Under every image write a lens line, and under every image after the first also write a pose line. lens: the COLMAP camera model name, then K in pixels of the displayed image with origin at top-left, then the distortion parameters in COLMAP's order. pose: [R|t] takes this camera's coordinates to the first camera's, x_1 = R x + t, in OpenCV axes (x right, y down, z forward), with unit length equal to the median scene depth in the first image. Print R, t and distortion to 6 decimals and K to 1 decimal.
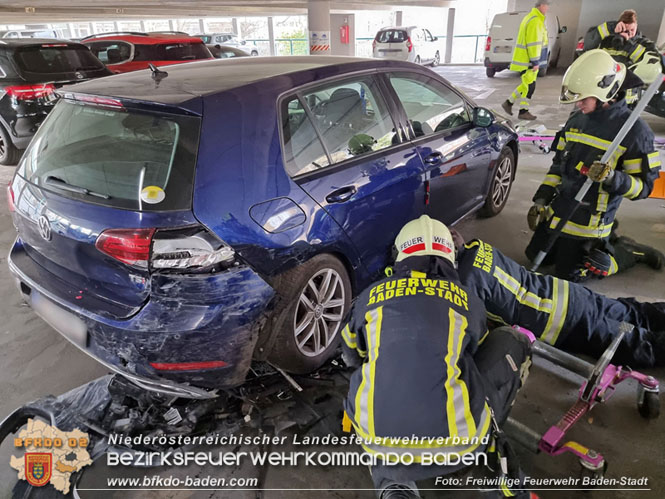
lens RADIAL K [[466.4, 0, 332.5], [0, 466.4, 249.5], [0, 0, 1]] dist [0.074861, -0.002895]
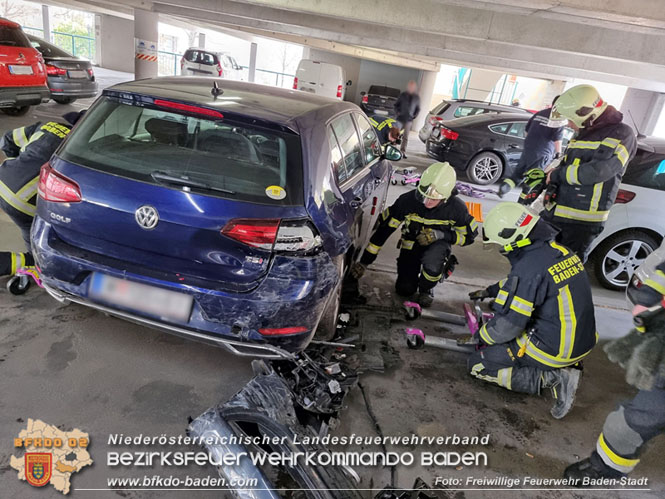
lens RADIAL K [[466.4, 0, 332.5], [0, 466.4, 249.5], [0, 0, 1]] dist [0.074861, -0.002895]
pose [[0.905776, 0.011656, 0.423598, -0.734003], [0.008487, 0.998922, -0.045634, 0.091010], [-0.423673, 0.044929, 0.904700, -0.188292]]
